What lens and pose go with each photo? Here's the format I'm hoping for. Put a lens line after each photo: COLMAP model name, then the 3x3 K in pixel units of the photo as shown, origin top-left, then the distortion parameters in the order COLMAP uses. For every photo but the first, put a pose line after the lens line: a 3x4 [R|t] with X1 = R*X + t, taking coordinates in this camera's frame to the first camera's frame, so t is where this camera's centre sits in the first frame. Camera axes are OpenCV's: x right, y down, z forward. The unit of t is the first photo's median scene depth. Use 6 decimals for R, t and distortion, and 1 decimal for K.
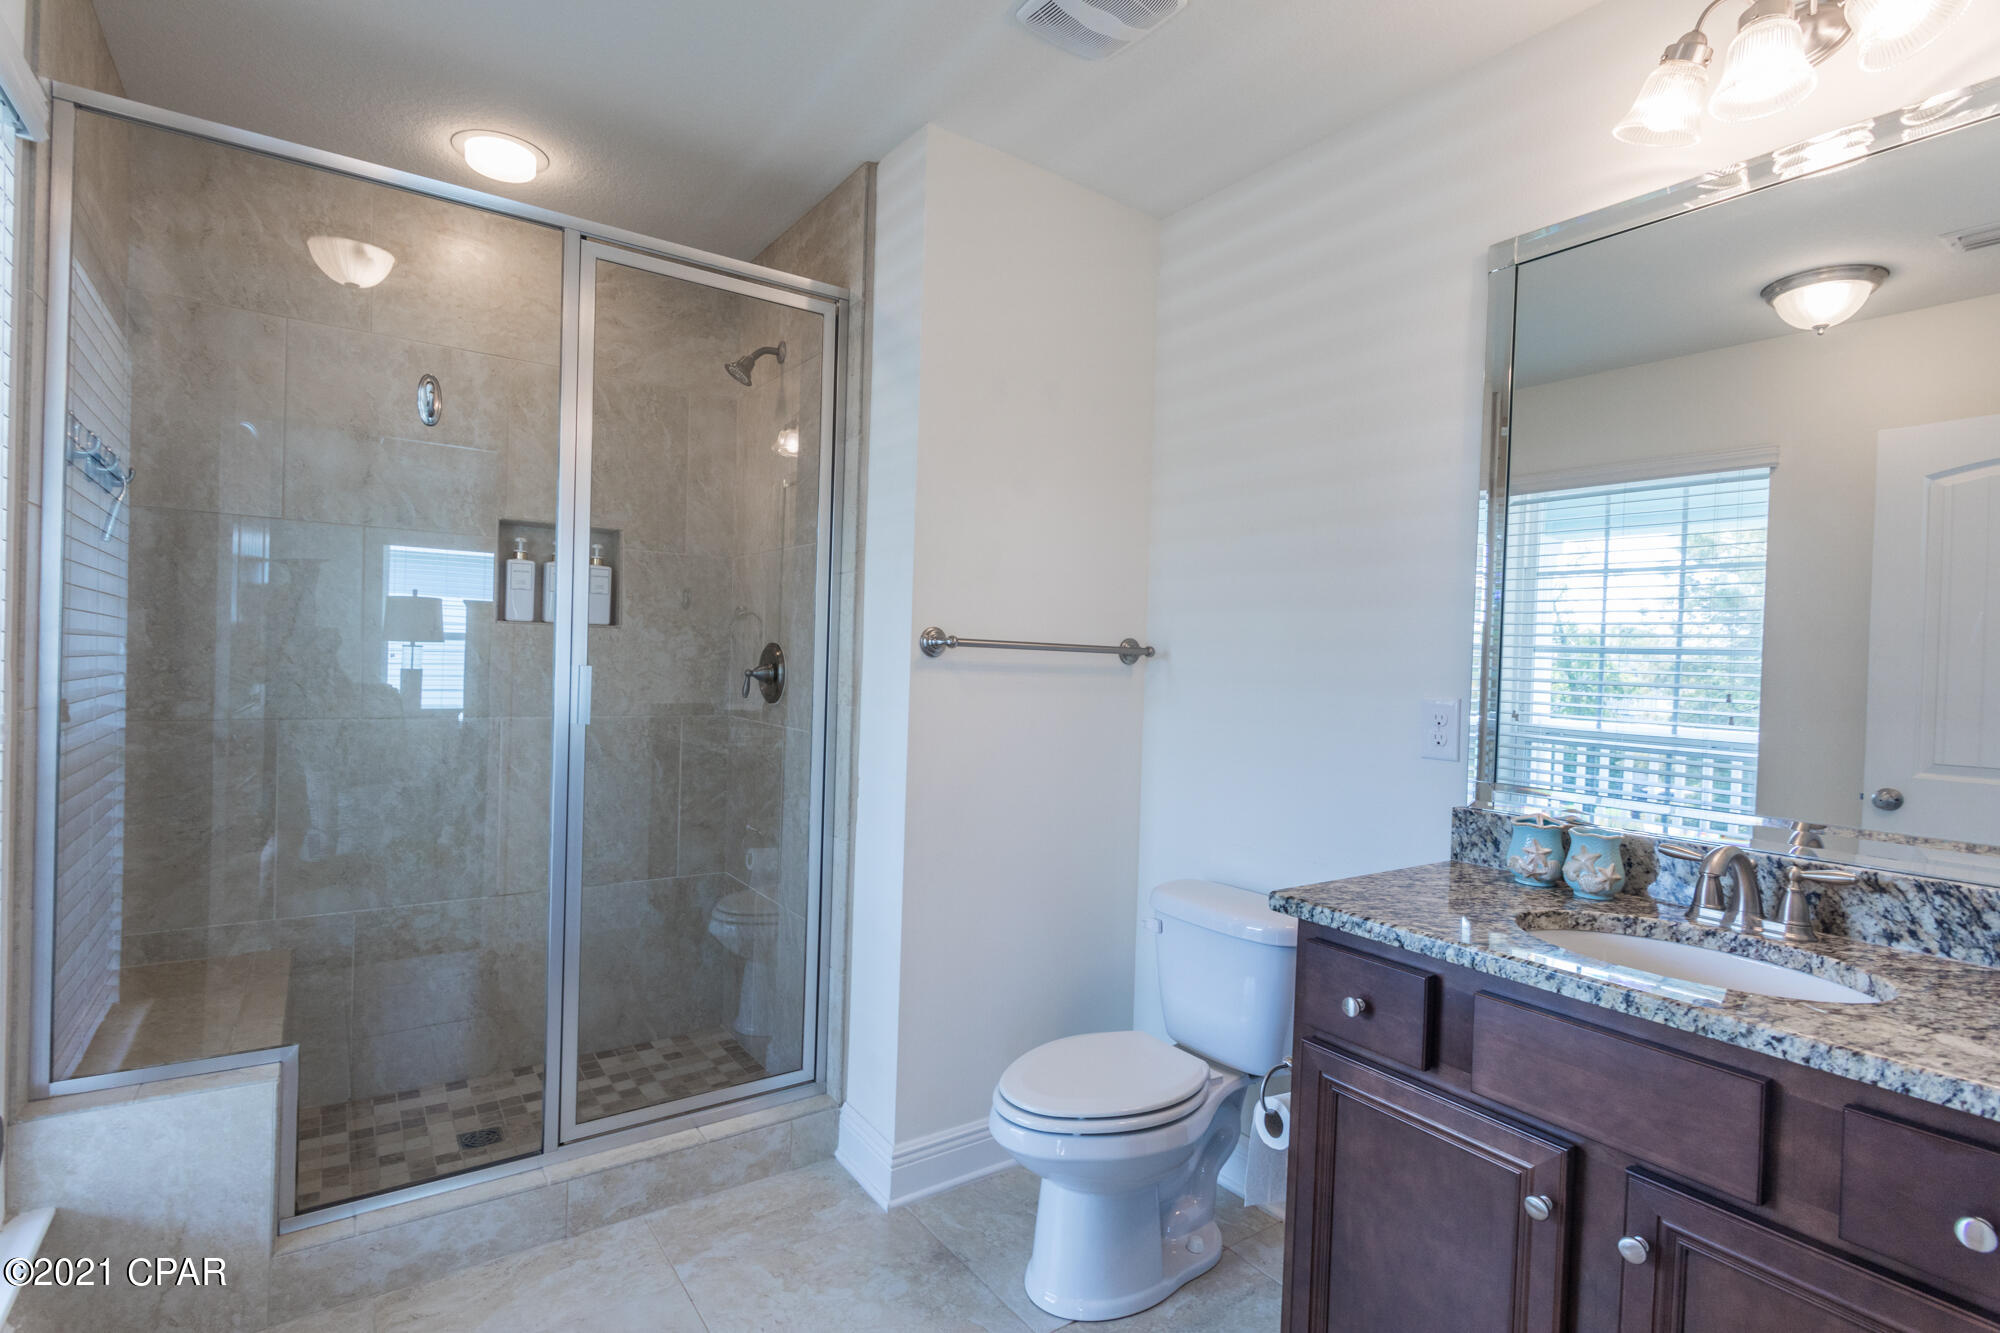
lens RADIAL K [[964.1, 0, 991.4], [0, 964.1, 672.7], [0, 0, 1]] dist [0.003877, -0.000067]
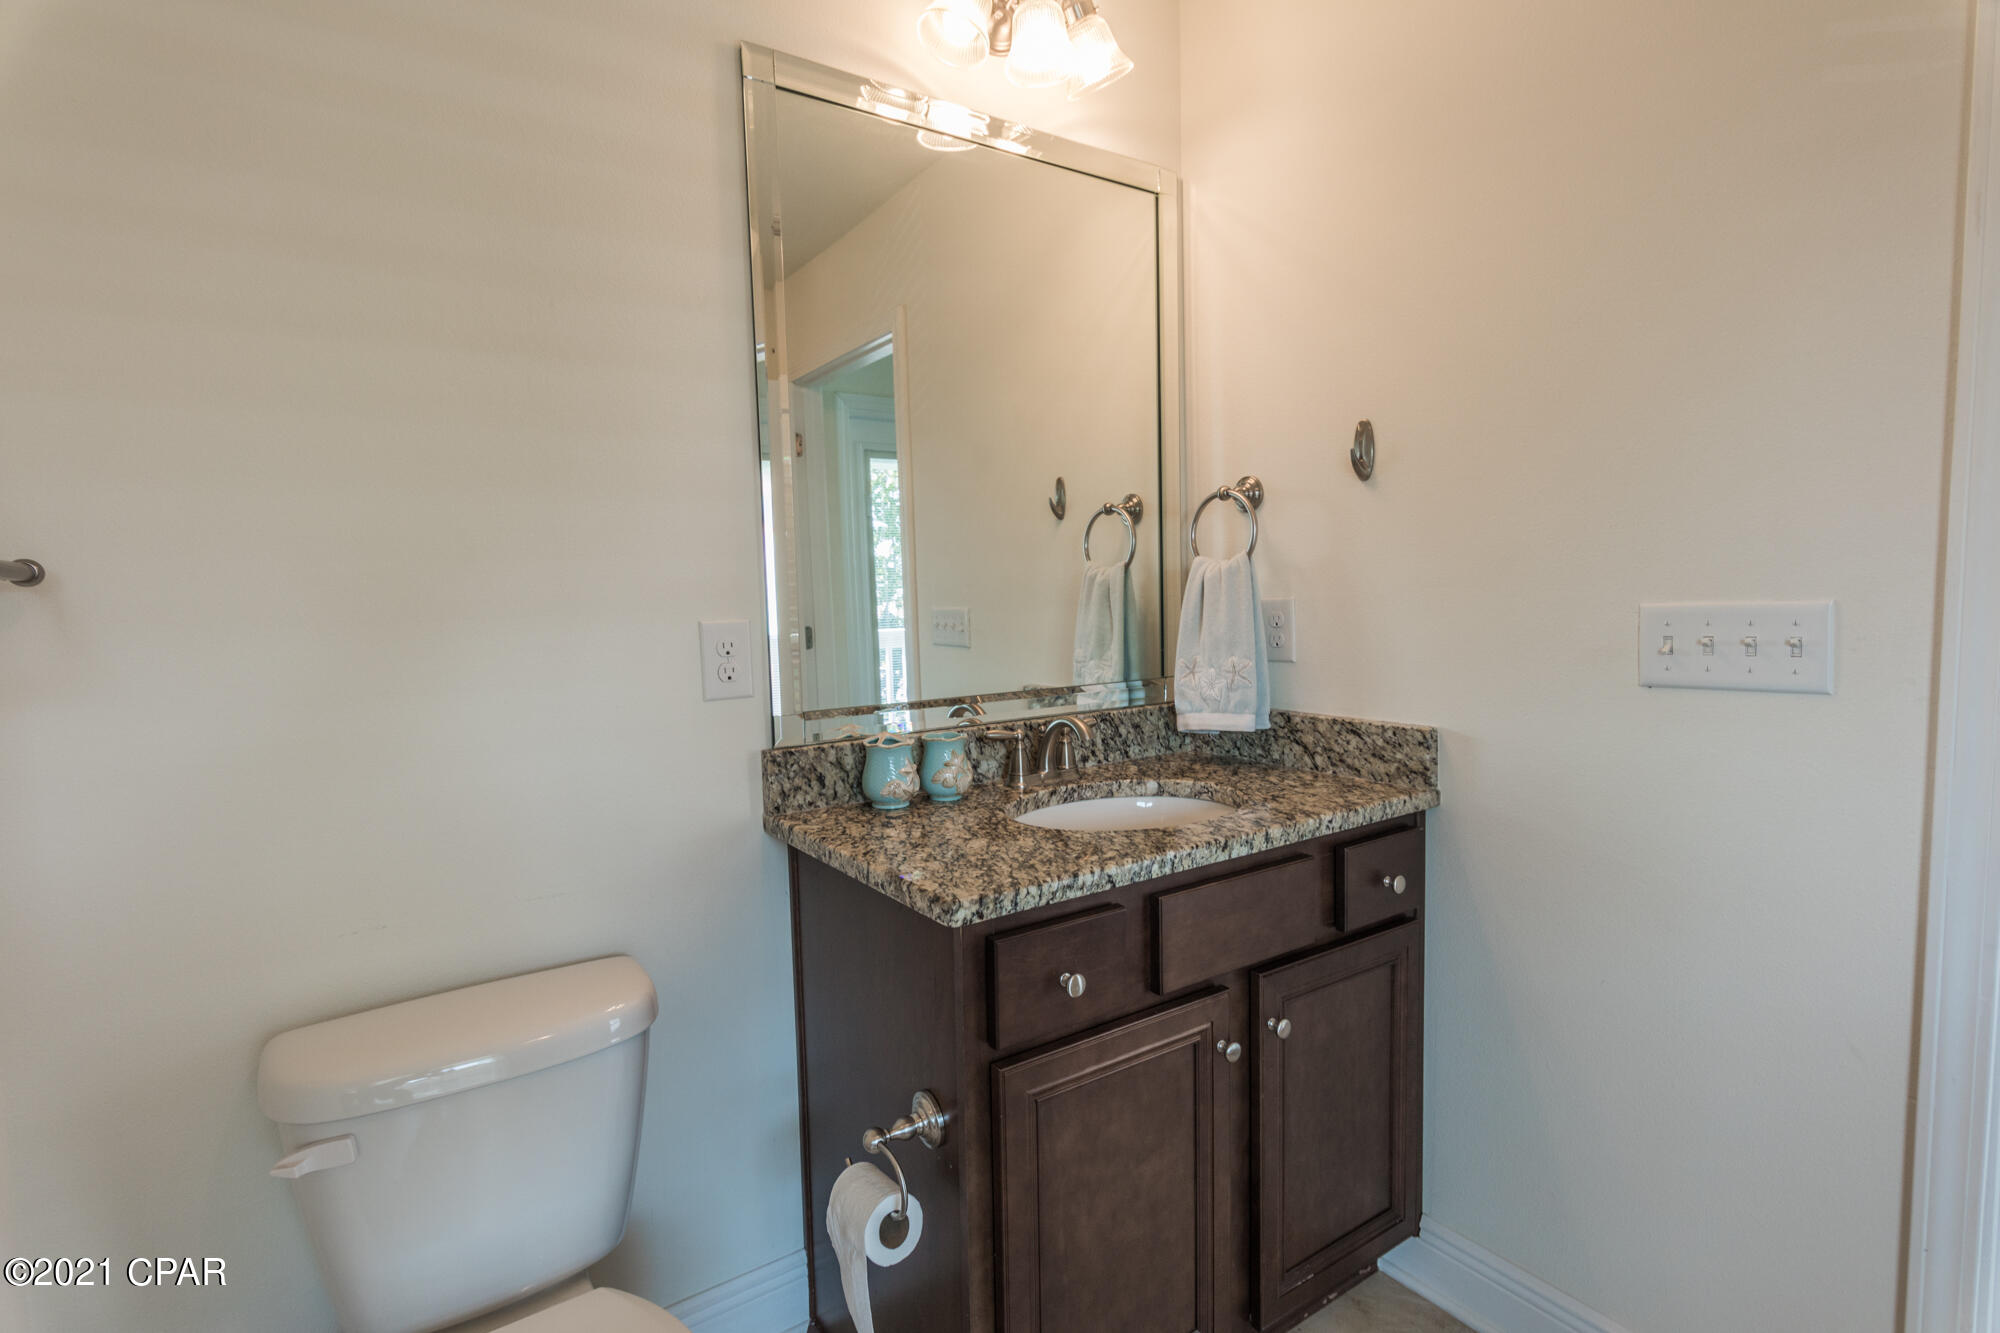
lens RADIAL K [[964.1, 0, 991.4], [0, 964.1, 672.7], [0, 0, 1]] dist [0.003877, -0.000067]
pose [[0.024750, -0.118777, 0.992612, -0.432864], [0.043374, 0.992109, 0.117635, -0.019876], [-0.998752, 0.040142, 0.029706, 1.076851]]
